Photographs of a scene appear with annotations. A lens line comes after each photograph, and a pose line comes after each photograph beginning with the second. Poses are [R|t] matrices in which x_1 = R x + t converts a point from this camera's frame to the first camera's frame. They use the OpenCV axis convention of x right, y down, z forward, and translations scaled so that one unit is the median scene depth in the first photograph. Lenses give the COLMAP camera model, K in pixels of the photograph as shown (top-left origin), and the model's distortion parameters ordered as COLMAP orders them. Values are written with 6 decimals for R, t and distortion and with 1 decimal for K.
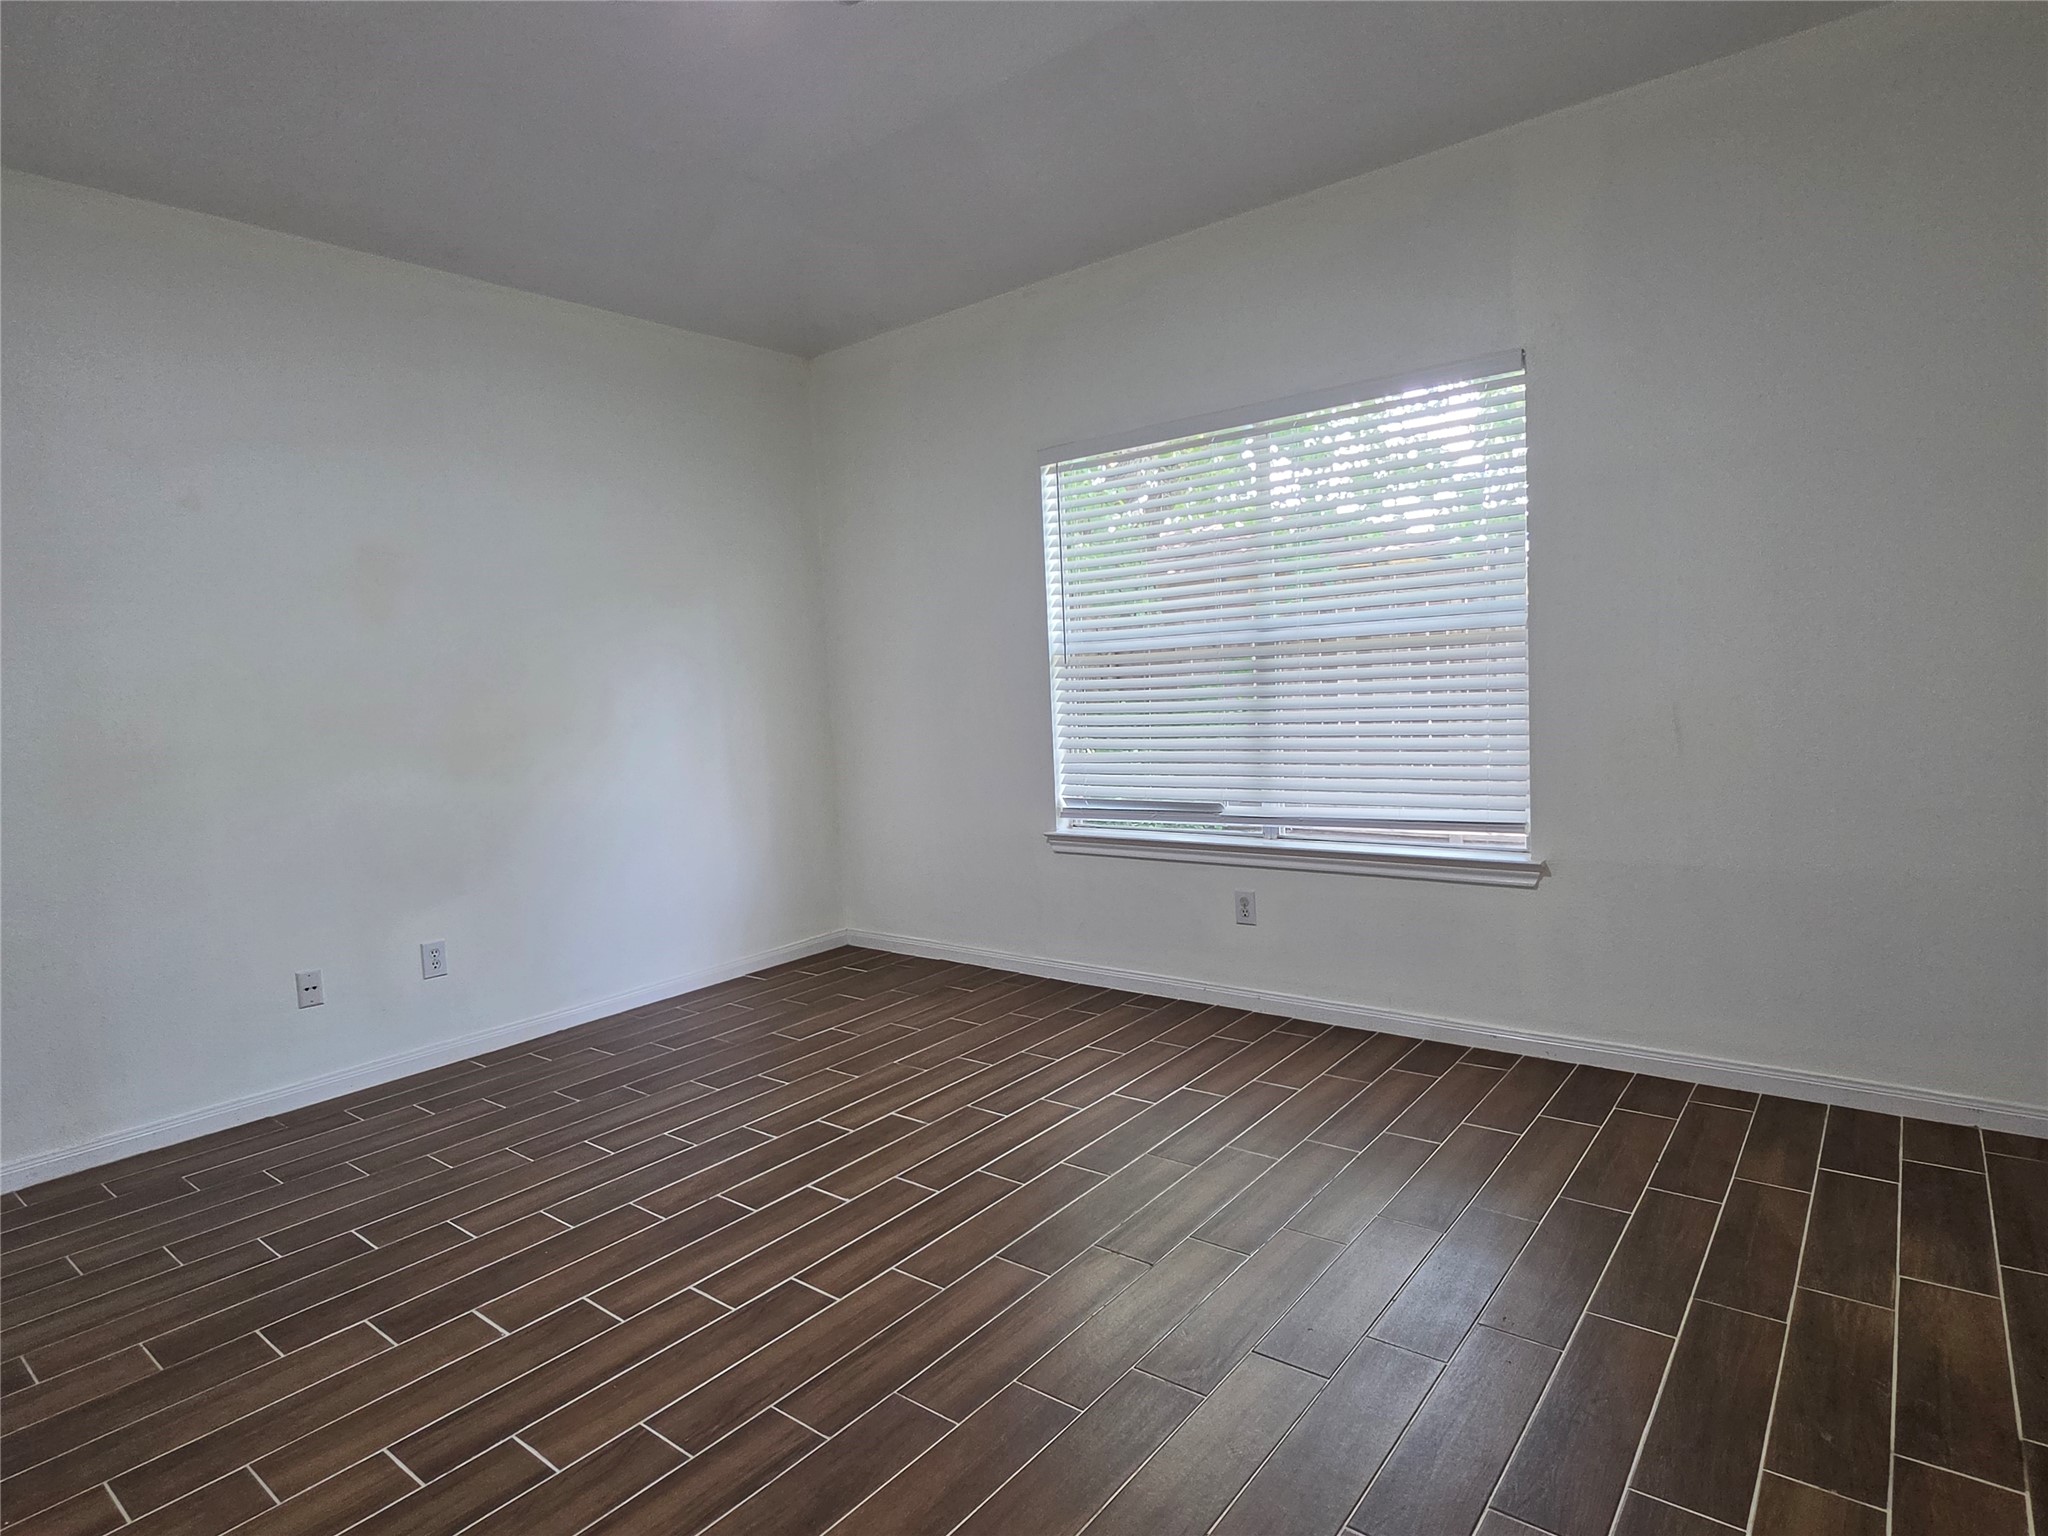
lens RADIAL K [[1114.9, 0, 1028.7], [0, 1114.9, 771.0], [0, 0, 1]] dist [-0.003636, -0.000049]
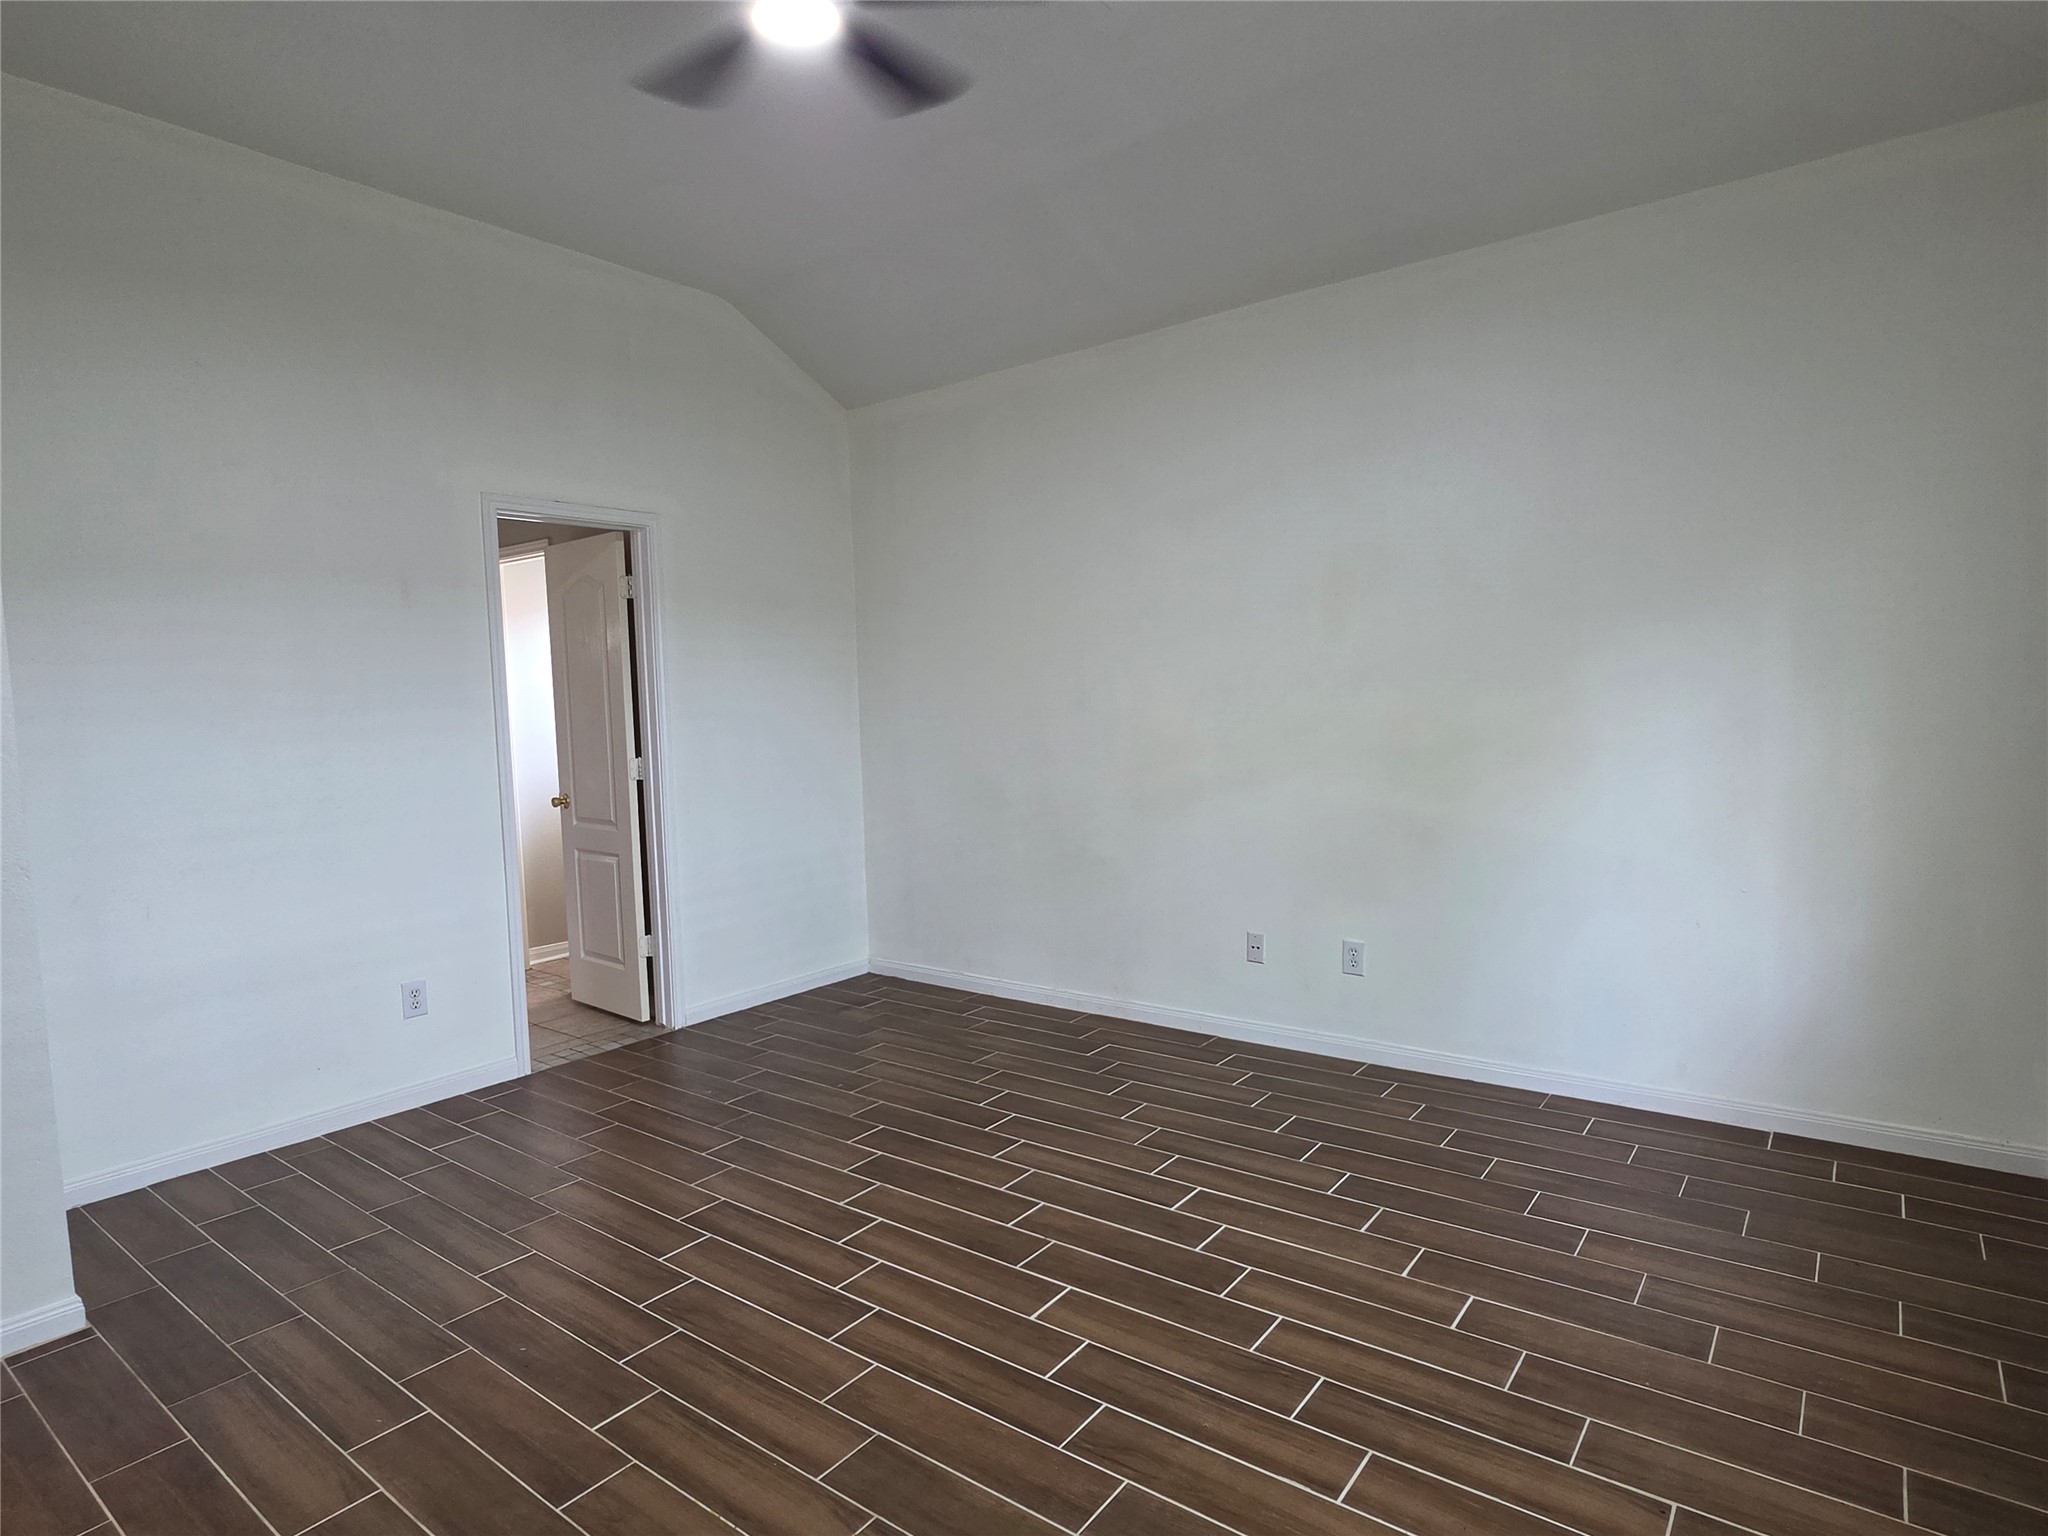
lens RADIAL K [[1114.9, 0, 1026.4], [0, 1114.9, 764.8], [0, 0, 1]] dist [-0.003636, -0.000049]
pose [[0.026242, 0.114464, -0.993081, 0.583363], [-0.053588, 0.992156, 0.112942, -0.137390], [0.998218, 0.050253, 0.032170, 0.804859]]
